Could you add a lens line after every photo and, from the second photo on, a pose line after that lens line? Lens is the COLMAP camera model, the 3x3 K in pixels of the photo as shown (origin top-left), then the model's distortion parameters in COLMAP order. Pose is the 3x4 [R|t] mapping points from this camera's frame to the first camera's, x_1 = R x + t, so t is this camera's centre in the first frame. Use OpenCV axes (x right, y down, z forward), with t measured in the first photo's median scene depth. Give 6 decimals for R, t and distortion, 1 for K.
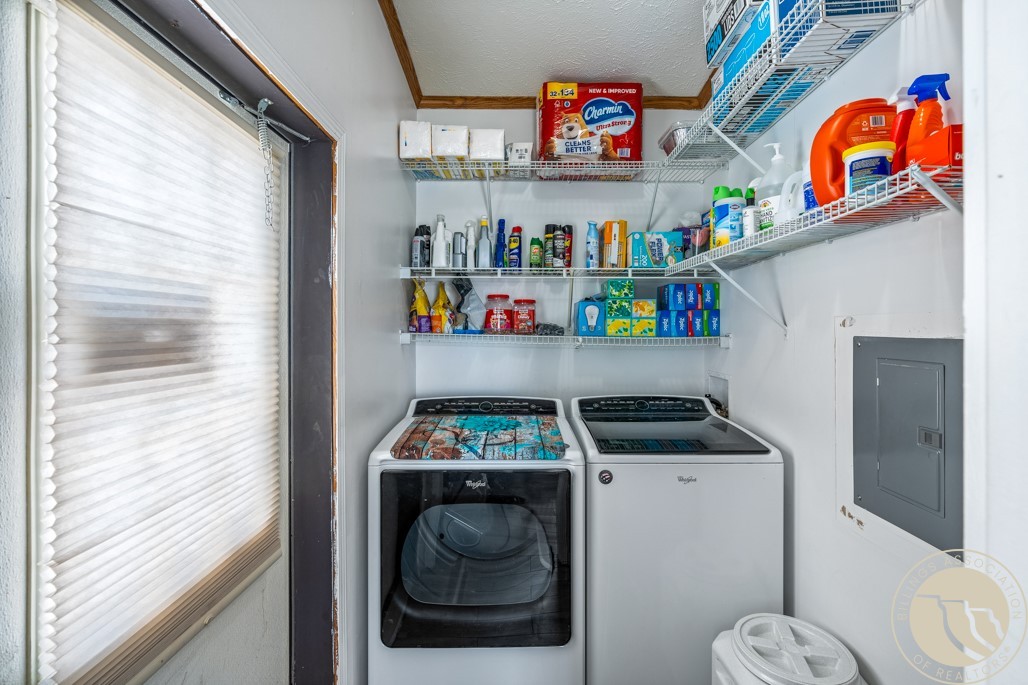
lens RADIAL K [[463.1, 0, 515.3], [0, 463.1, 333.4], [0, 0, 1]] dist [-0.006340, 0.001617]
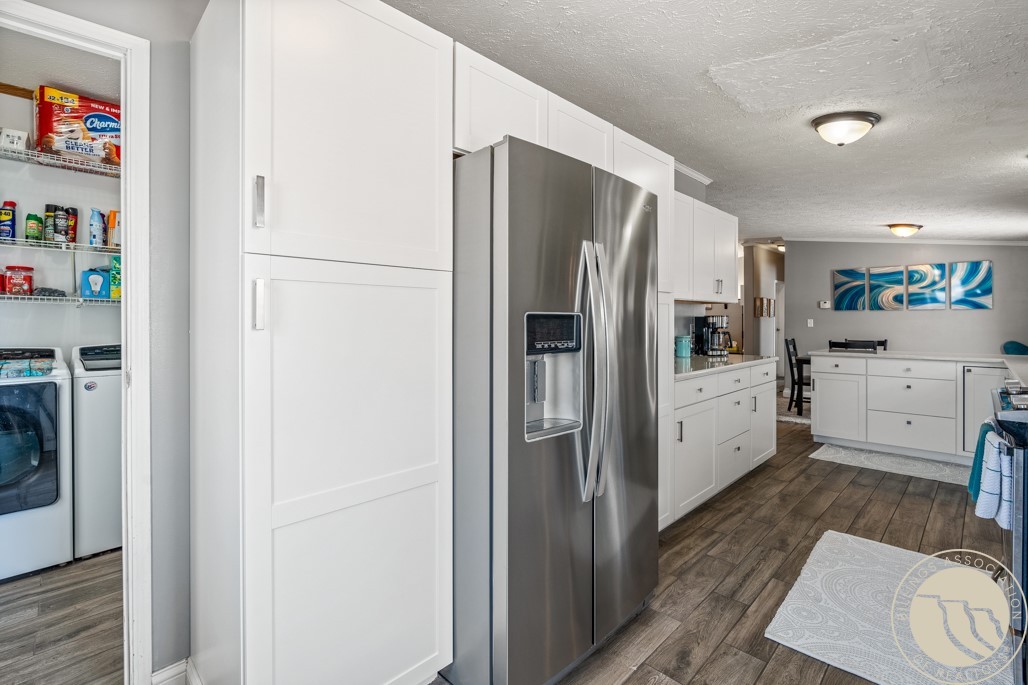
lens RADIAL K [[463.1, 0, 511.9], [0, 463.1, 322.4], [0, 0, 1]] dist [-0.006340, 0.001617]
pose [[0.698985, -0.008088, 0.715091, 0.056527], [0.015413, 0.999874, -0.003758, 0.089844], [-0.714971, 0.013649, 0.699021, -0.677318]]
